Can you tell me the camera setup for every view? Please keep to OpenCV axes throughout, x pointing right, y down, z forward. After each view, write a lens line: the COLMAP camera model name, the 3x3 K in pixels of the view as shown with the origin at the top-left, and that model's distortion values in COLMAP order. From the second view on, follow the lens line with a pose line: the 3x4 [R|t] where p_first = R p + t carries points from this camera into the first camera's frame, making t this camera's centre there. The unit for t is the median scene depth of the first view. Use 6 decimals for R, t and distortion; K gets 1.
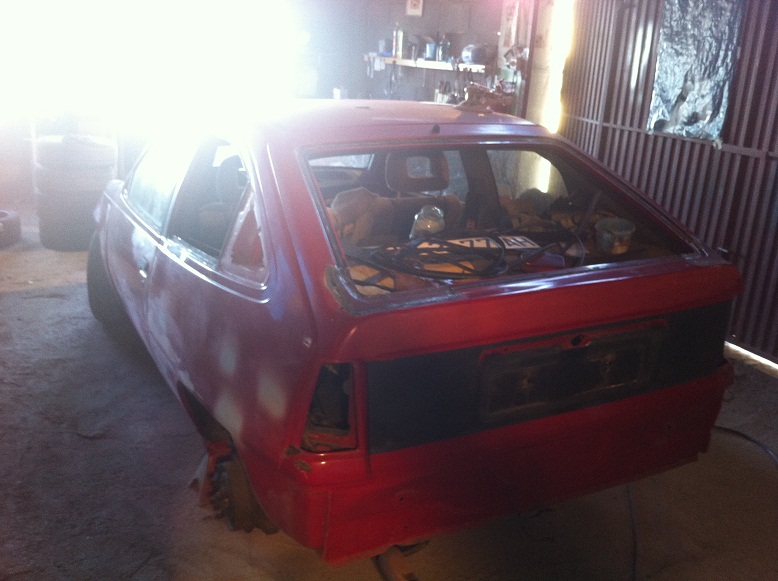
lens RADIAL K [[749.6, 0, 389.0], [0, 749.6, 290.5], [0, 0, 1]] dist [0.169450, -0.592671]
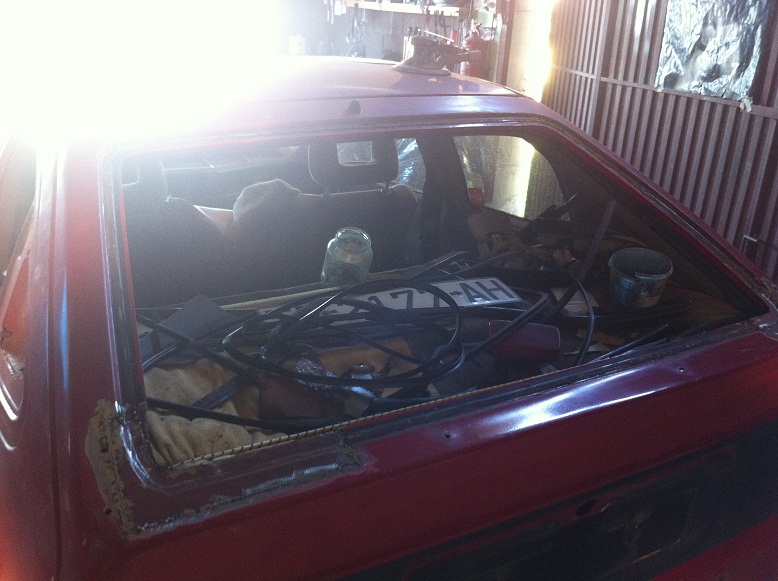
lens RADIAL K [[747.1, 0, 389.0], [0, 747.1, 290.5], [0, 0, 1]] dist [0.083582, -0.306261]
pose [[0.999750, -0.017615, 0.013796, 0.042390], [0.016634, 0.997526, 0.068307, -0.055689], [-0.014966, -0.068060, 0.997569, 0.196919]]
